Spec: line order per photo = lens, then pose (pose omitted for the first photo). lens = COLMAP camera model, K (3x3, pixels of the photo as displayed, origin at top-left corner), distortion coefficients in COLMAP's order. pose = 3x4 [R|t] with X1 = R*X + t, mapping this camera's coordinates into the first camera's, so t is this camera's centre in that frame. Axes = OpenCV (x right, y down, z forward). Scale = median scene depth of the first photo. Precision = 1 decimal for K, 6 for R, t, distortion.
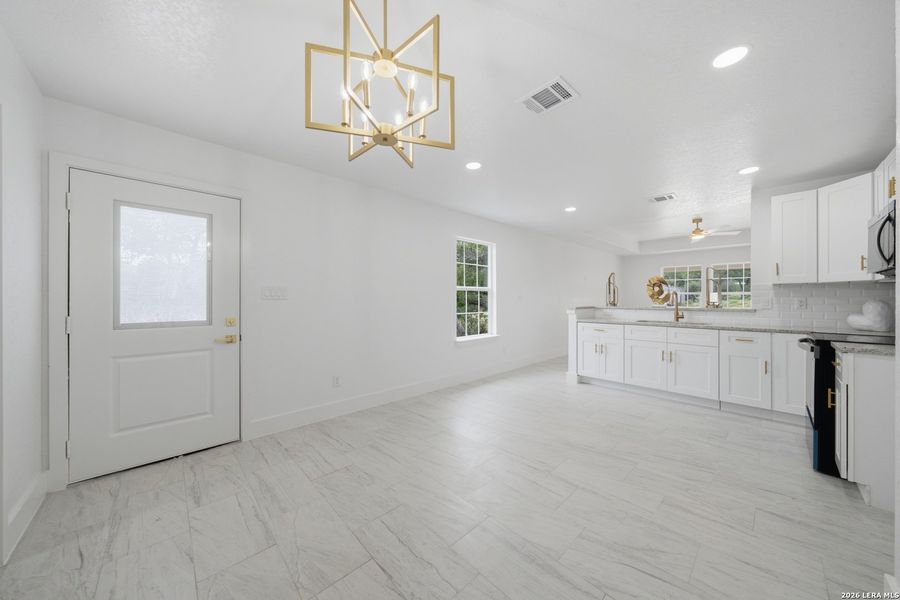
lens RADIAL K [[309.2, 0, 450.0], [0, 309.2, 300.0], [0, 0, 1]] dist [-0.017186, -0.000001]
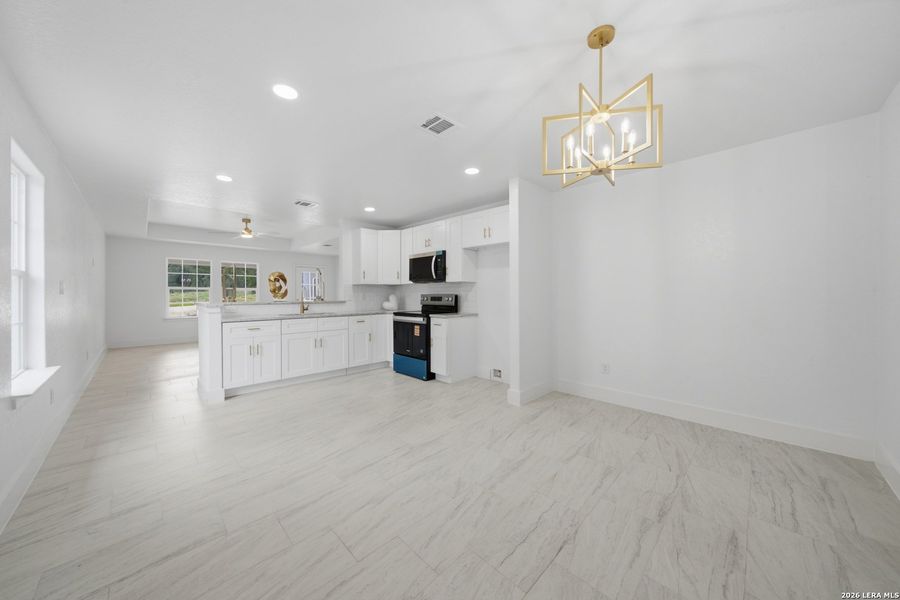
lens RADIAL K [[309.2, 0, 450.0], [0, 309.2, 300.0], [0, 0, 1]] dist [-0.017186, -0.000001]
pose [[-0.044063, -0.017414, 0.998877, -0.434959], [0.002391, 0.999843, 0.017536, 0.000575], [-0.999026, 0.003161, -0.044015, 0.499005]]
